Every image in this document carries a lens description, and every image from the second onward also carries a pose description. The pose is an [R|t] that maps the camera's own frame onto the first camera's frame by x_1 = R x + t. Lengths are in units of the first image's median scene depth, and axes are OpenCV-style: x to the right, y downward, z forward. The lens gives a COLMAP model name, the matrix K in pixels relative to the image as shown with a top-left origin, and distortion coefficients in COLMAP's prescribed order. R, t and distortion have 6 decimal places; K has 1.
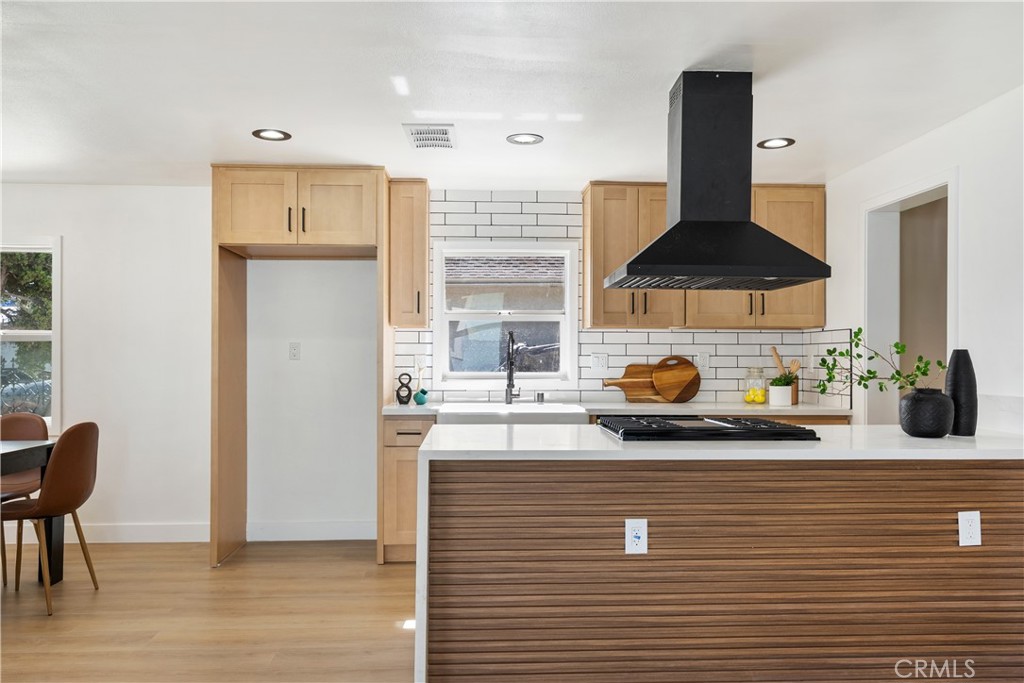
lens RADIAL K [[739.9, 0, 509.4], [0, 739.9, 354.3], [0, 0, 1]] dist [0.004070, 0.000960]
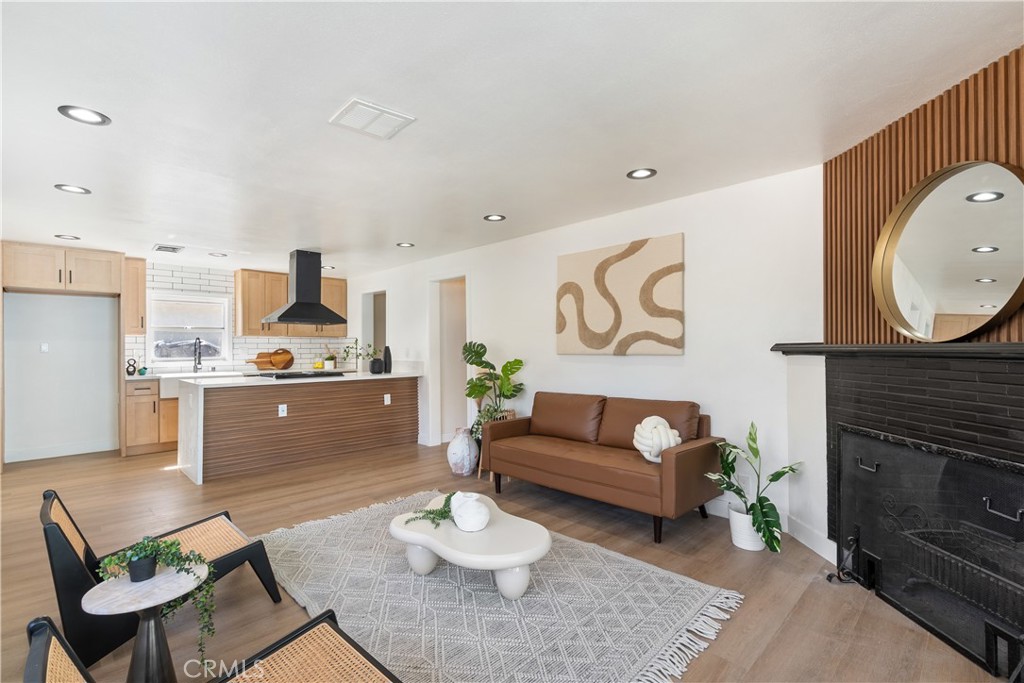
lens RADIAL K [[465.0, 0, 509.2], [0, 465.0, 344.3], [0, 0, 1]] dist [0.000321, 0.000063]
pose [[0.744182, -0.001583, 0.667975, -0.220536], [0.004432, 0.999987, -0.002568, -0.004678], [-0.667962, 0.004872, 0.744179, -0.548527]]
